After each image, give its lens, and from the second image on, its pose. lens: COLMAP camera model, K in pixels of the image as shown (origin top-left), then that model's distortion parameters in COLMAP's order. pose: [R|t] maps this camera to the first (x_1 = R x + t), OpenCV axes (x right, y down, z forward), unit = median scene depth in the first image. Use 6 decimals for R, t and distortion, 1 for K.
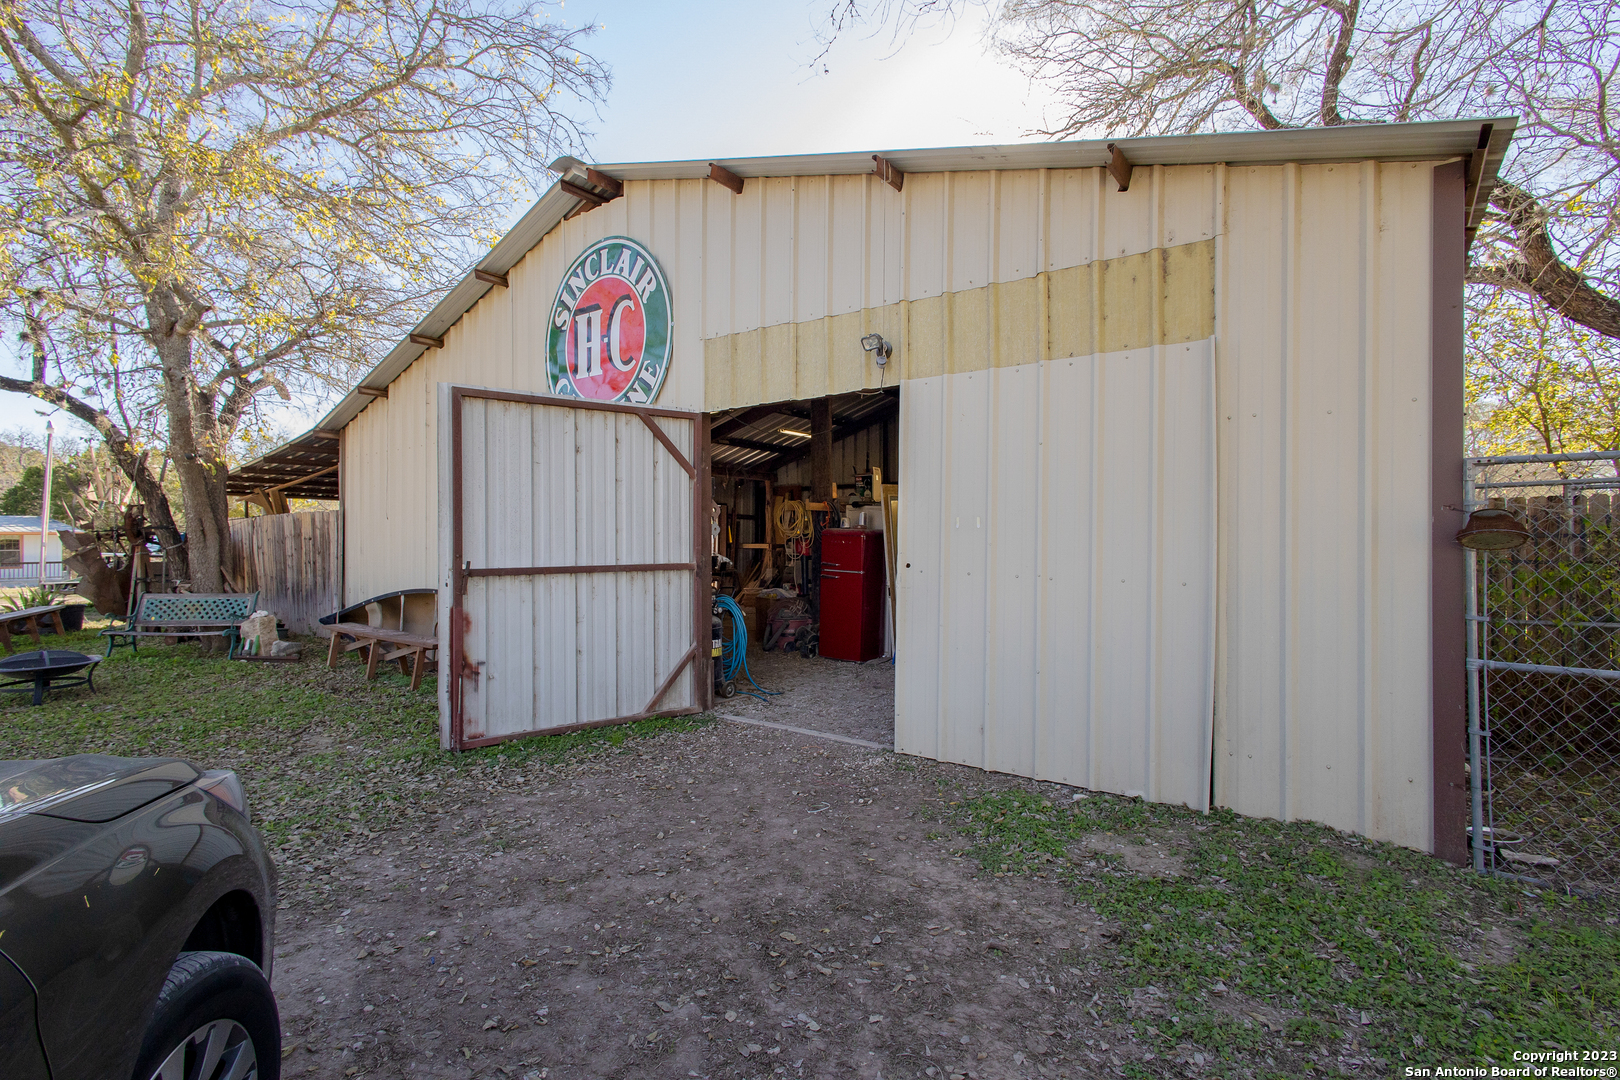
lens RADIAL K [[748.0, 0, 804.3], [0, 748.0, 543.8], [0, 0, 1]] dist [0.000496, 0.000042]
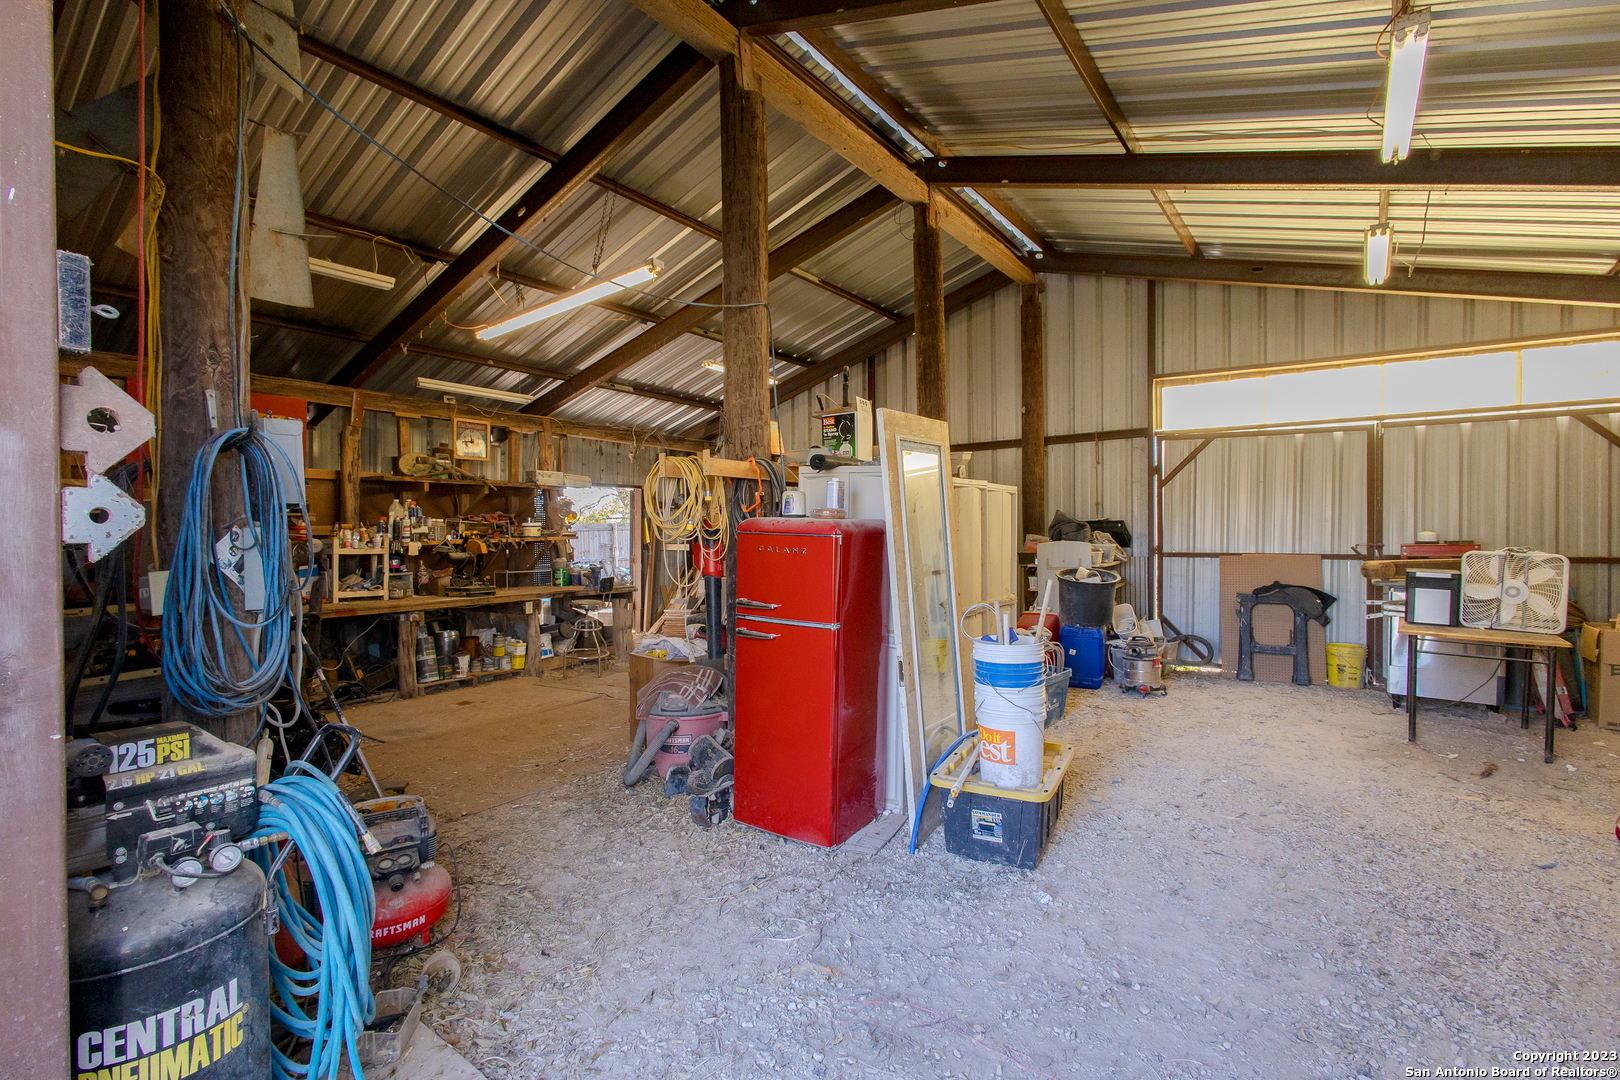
lens RADIAL K [[748.0, 0, 813.3], [0, 748.0, 533.9], [0, 0, 1]] dist [0.000496, 0.000042]
pose [[0.999127, -0.006839, 0.041212, 0.046085], [0.006559, 0.999954, 0.006932, -0.014056], [-0.041257, -0.006655, 0.999126, 0.554089]]
